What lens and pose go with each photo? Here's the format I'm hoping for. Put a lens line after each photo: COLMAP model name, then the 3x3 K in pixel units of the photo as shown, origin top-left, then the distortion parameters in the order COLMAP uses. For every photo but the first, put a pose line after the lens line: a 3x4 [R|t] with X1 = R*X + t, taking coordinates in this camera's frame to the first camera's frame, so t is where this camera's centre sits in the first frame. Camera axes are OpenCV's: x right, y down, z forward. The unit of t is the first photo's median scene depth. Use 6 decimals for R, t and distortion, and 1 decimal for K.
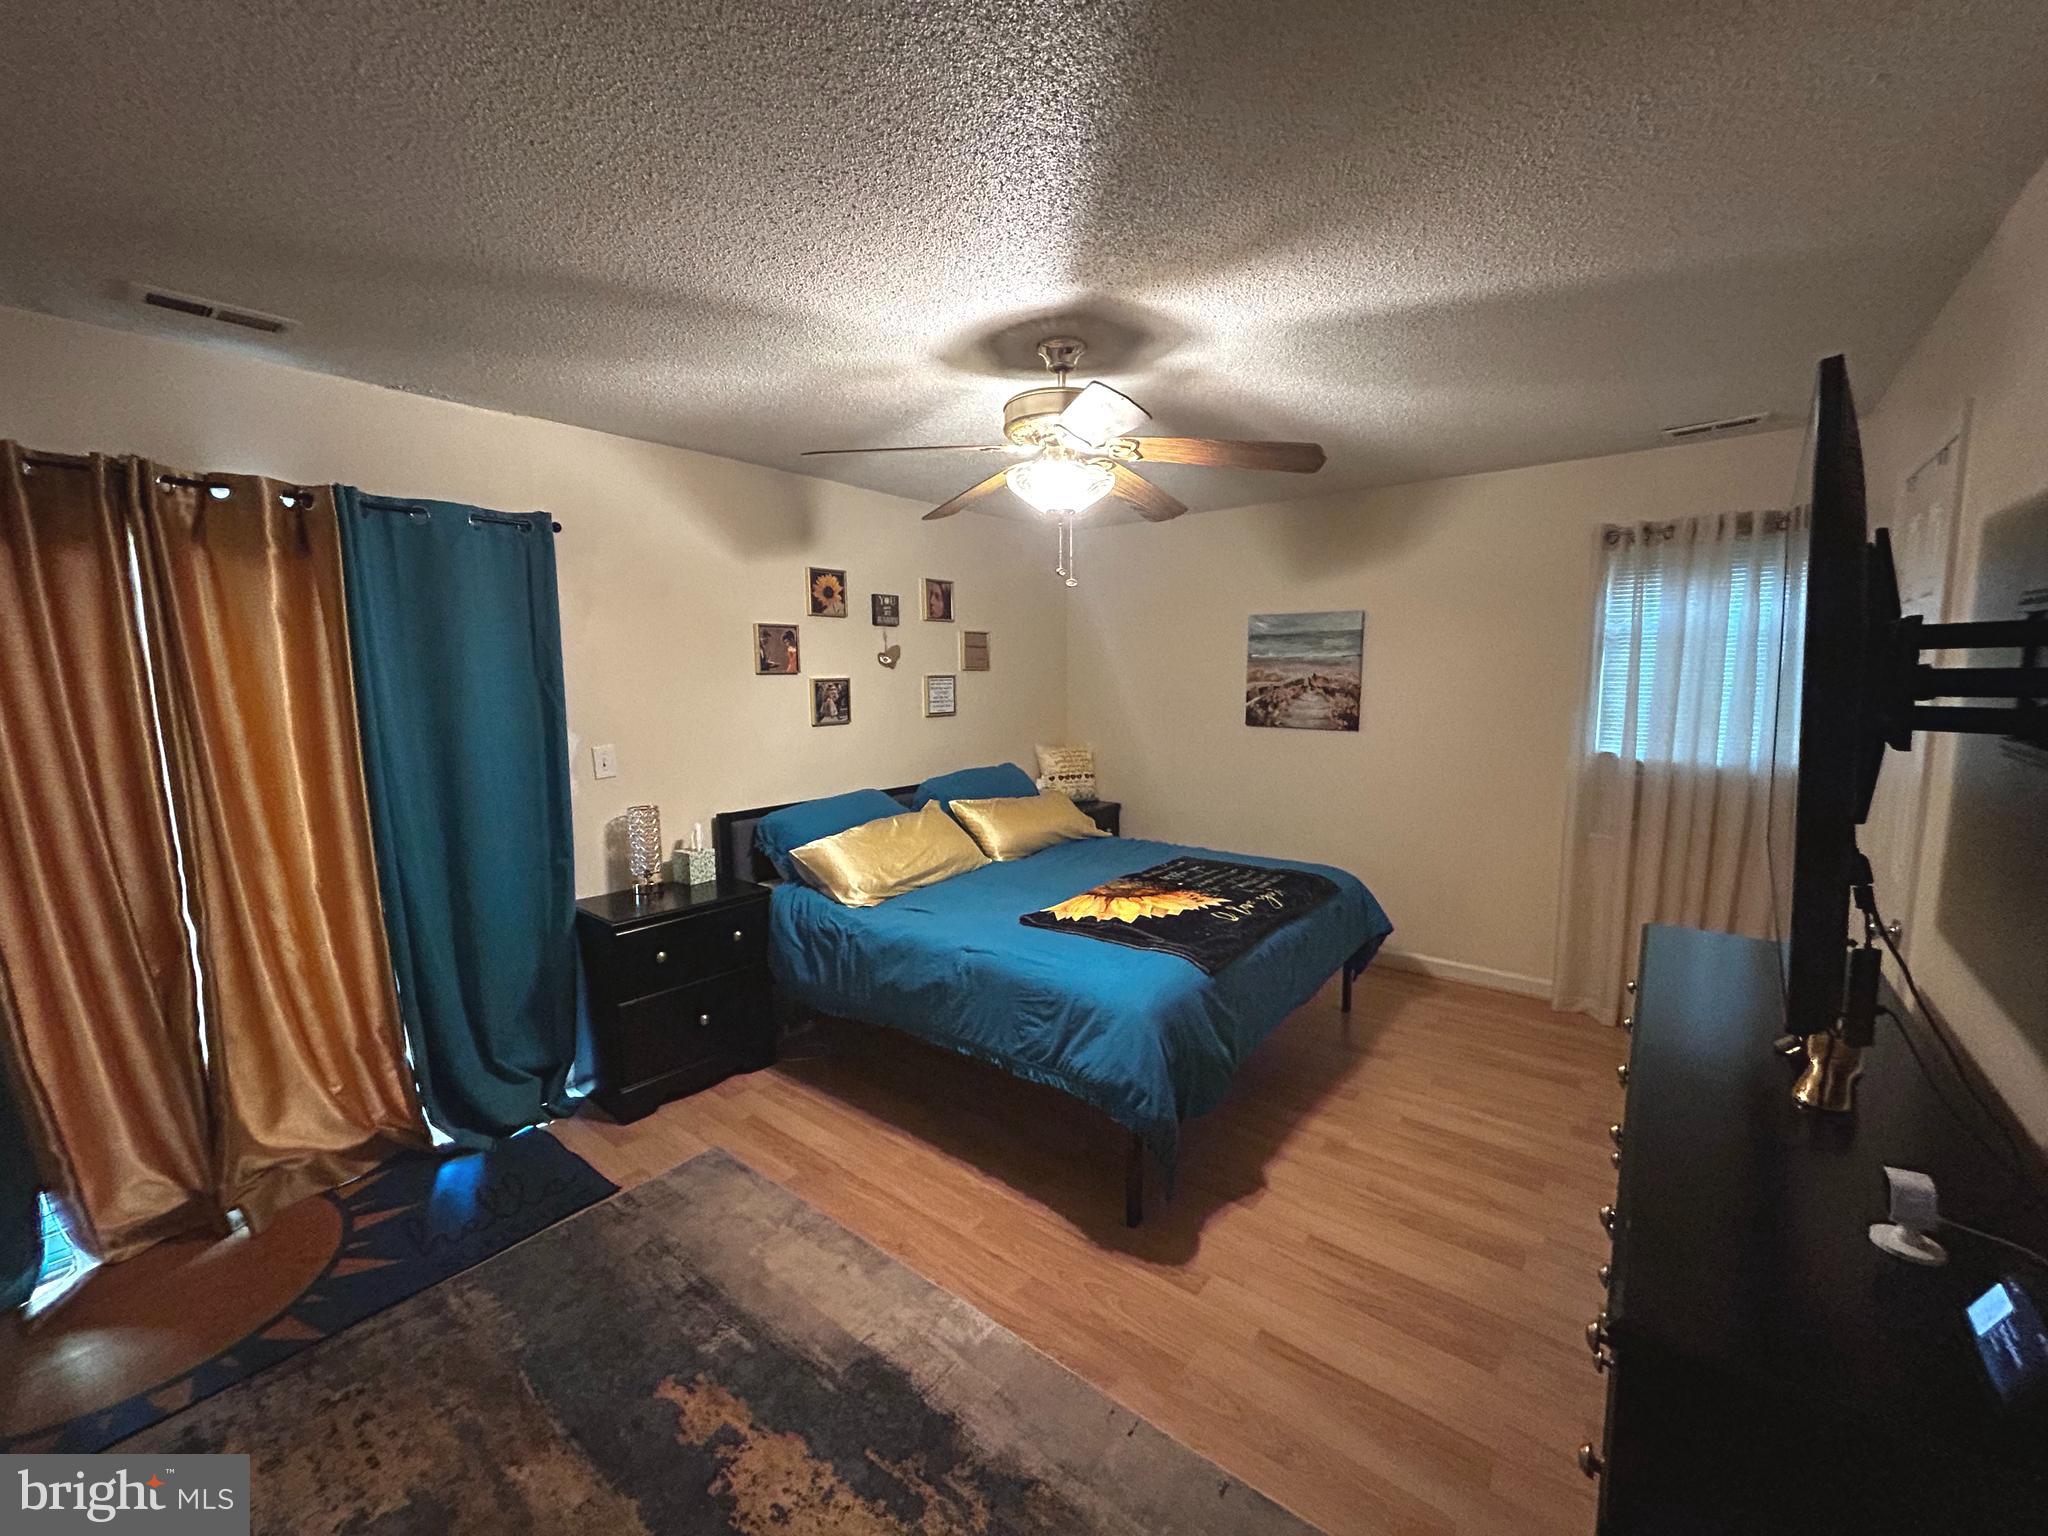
lens RADIAL K [[825.6, 0, 1020.7], [0, 825.6, 776.2], [0, 0, 1]] dist [-0.001346, 0.001644]
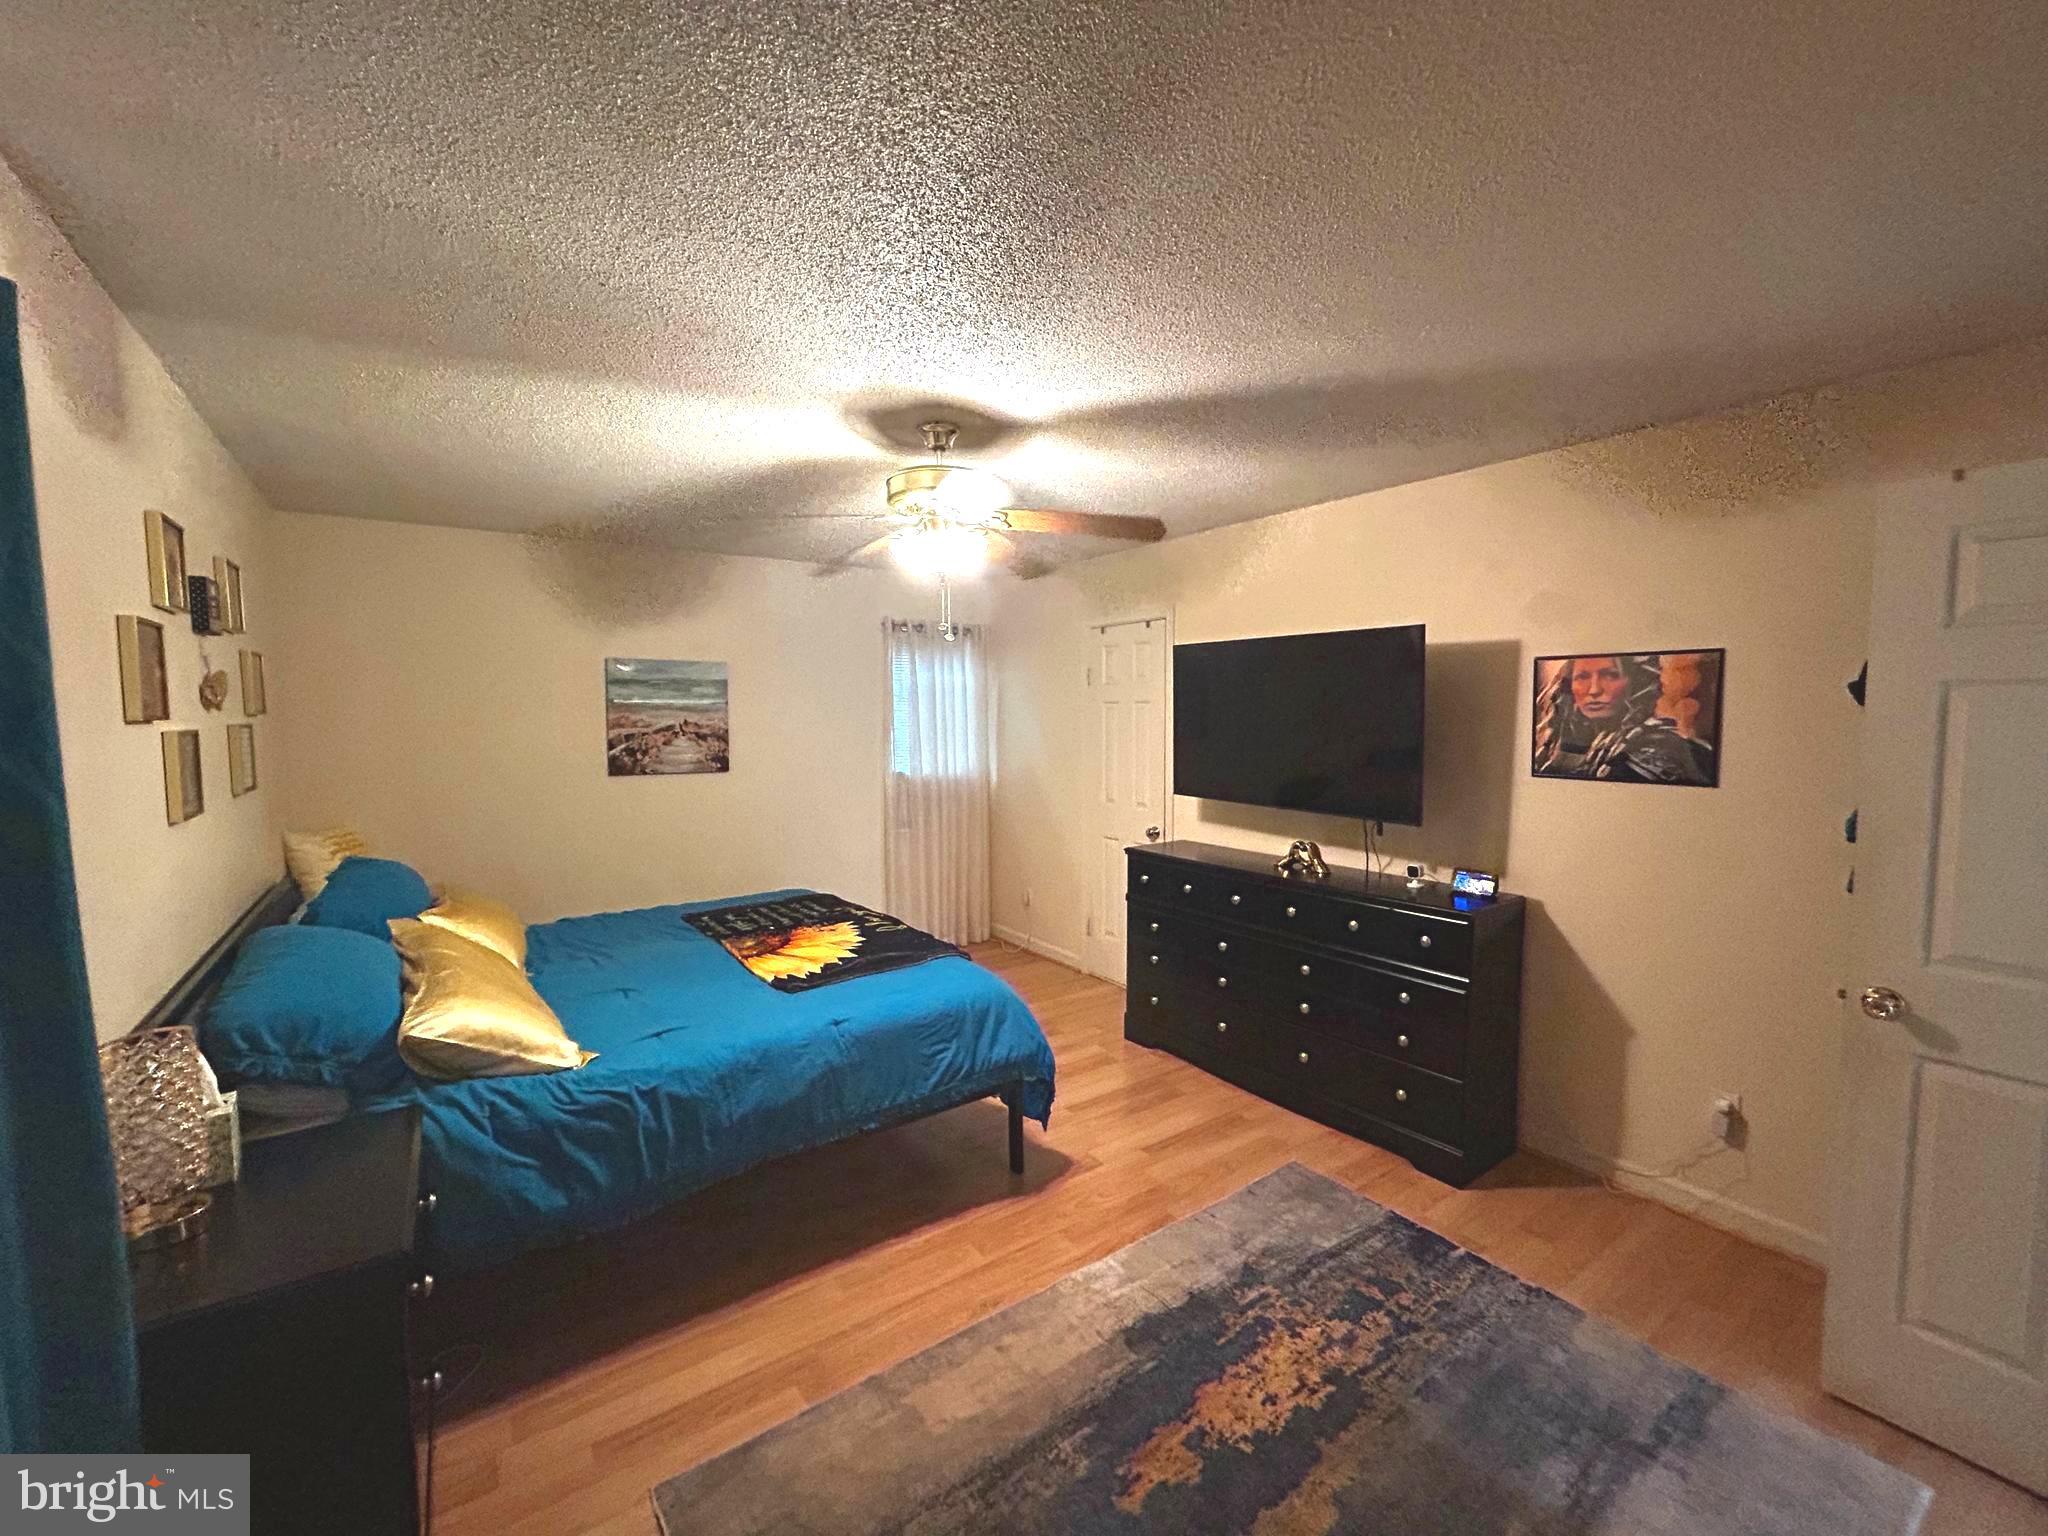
lens RADIAL K [[825.6, 0, 1032.4], [0, 825.6, 769.3], [0, 0, 1]] dist [-0.001346, 0.001644]
pose [[0.261724, -0.060402, 0.963251, -0.671402], [0.122576, 0.992038, 0.028902, -0.050254], [-0.957327, 0.110507, 0.267044, 0.404396]]
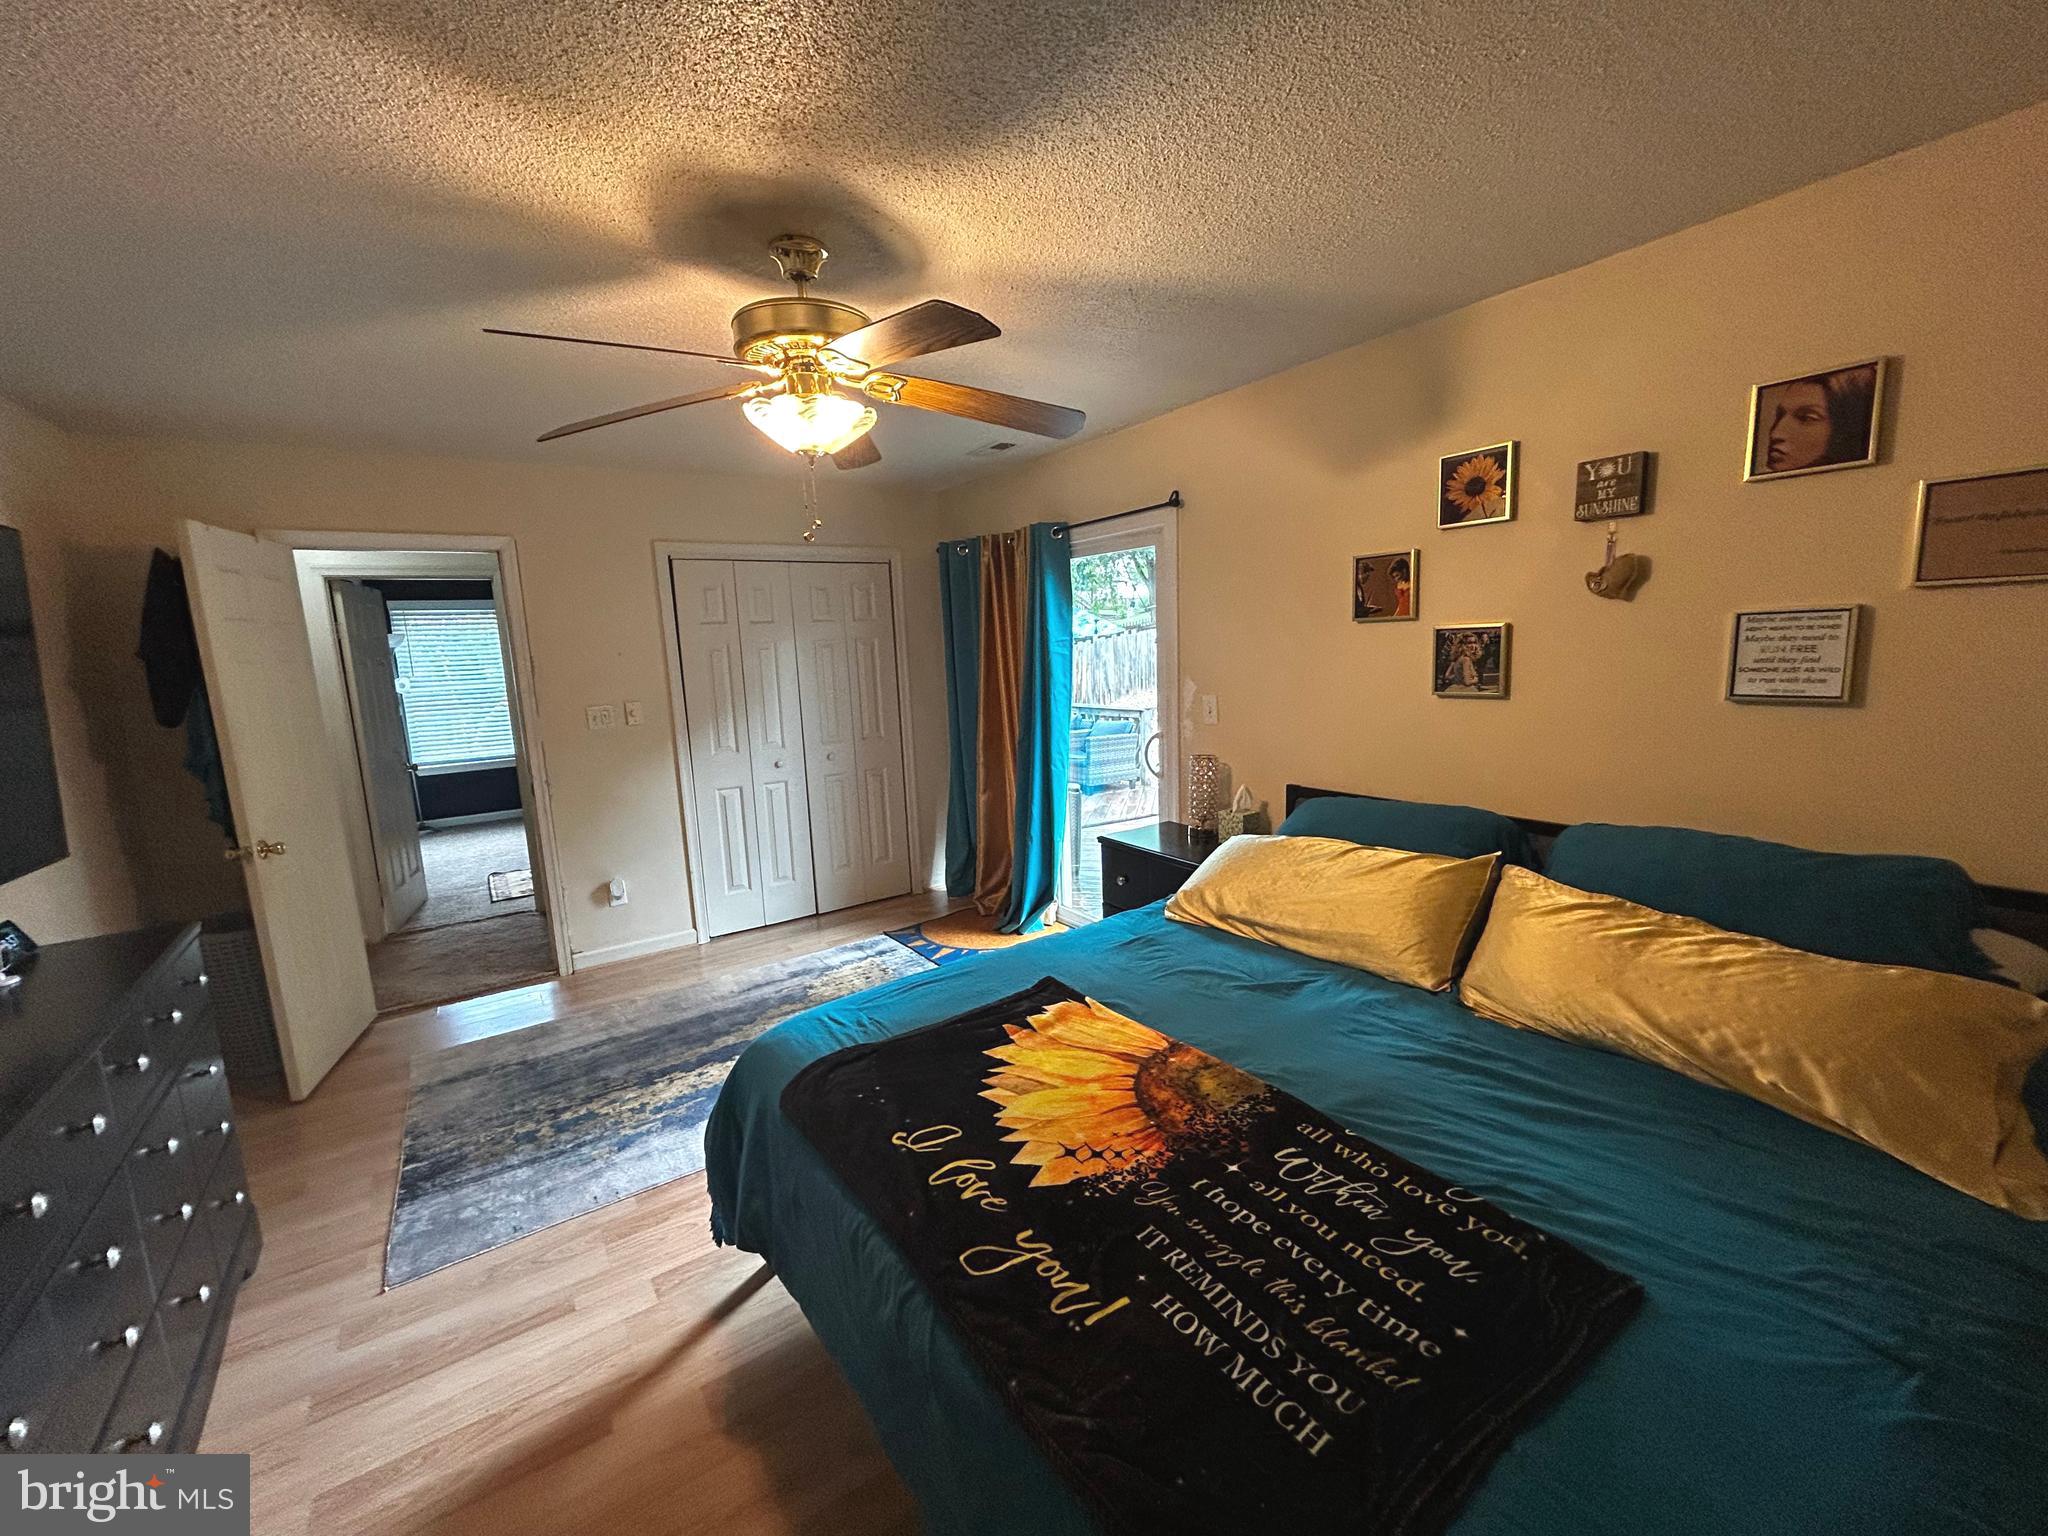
lens RADIAL K [[825.6, 0, 1016.7], [0, 825.6, 765.3], [0, 0, 1]] dist [-0.001346, 0.001644]
pose [[-0.294419, 0.162859, -0.941698, 0.558049], [-0.073174, 0.978639, 0.192125, -0.124580], [0.952871, 0.125473, -0.276213, 0.976784]]
